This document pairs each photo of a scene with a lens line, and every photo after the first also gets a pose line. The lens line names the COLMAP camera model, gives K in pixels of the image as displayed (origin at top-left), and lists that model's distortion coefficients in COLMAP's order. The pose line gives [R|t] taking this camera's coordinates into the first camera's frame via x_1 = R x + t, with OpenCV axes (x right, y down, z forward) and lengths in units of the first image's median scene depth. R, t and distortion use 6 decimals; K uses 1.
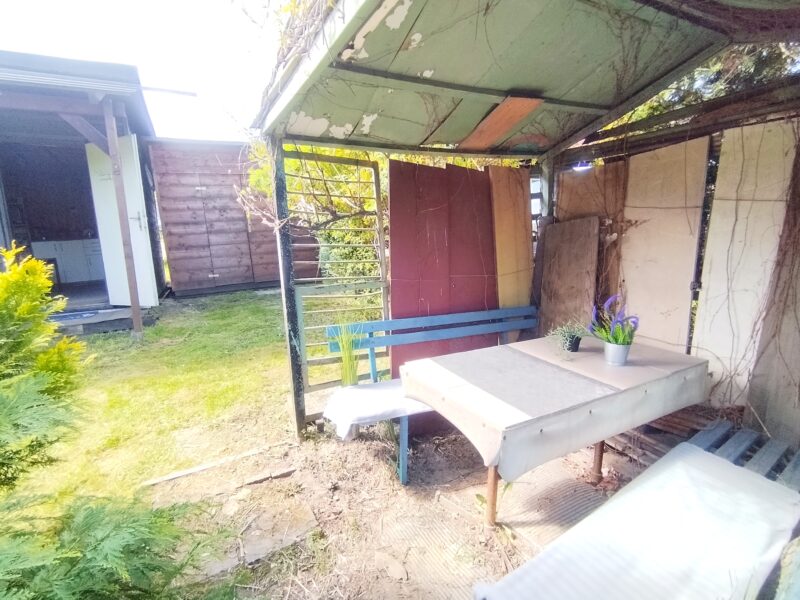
lens RADIAL K [[377.1, 0, 398.2], [0, 377.1, 301.5], [0, 0, 1]] dist [0.000075, -0.000171]
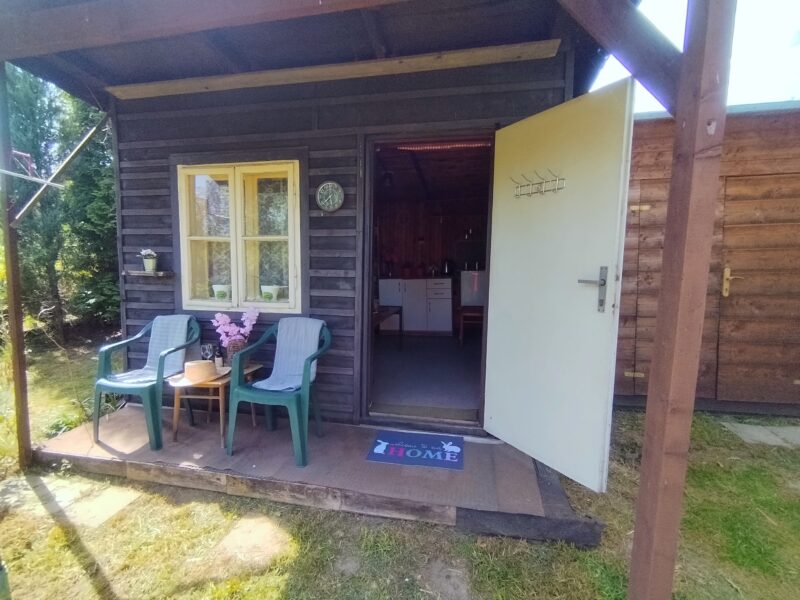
lens RADIAL K [[377.1, 0, 398.2], [0, 377.1, 301.5], [0, 0, 1]] dist [0.000075, -0.000171]
pose [[0.773946, 0.112417, -0.623193, -0.407333], [-0.146329, 0.989231, -0.003280, -0.112475], [0.616113, 0.093729, 0.782061, 0.368062]]
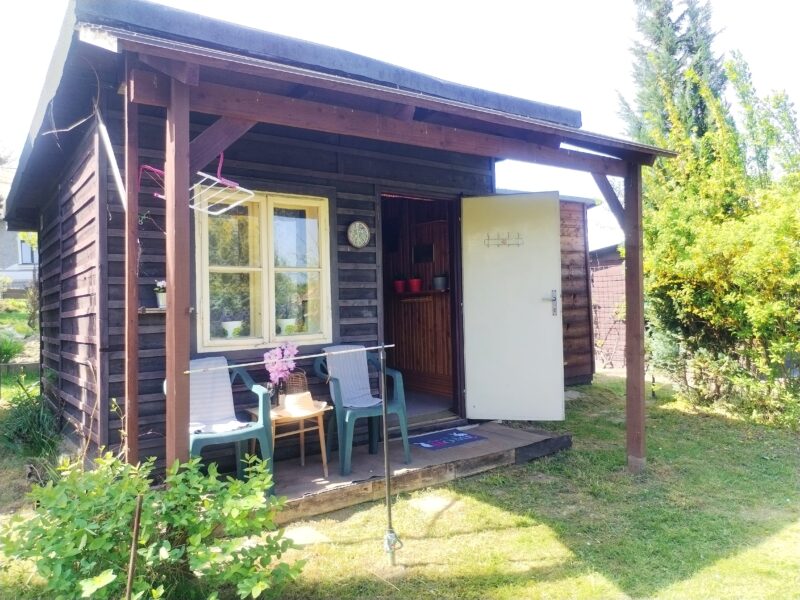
lens RADIAL K [[599.0, 0, 402.3], [0, 599.0, 297.2], [0, 0, 1]] dist [0.002317, 0.000268]
pose [[0.987965, 0.020637, 0.153293, -0.788263], [0.007352, 0.983674, -0.179808, -0.009903], [-0.154501, 0.178771, 0.971684, -0.066998]]
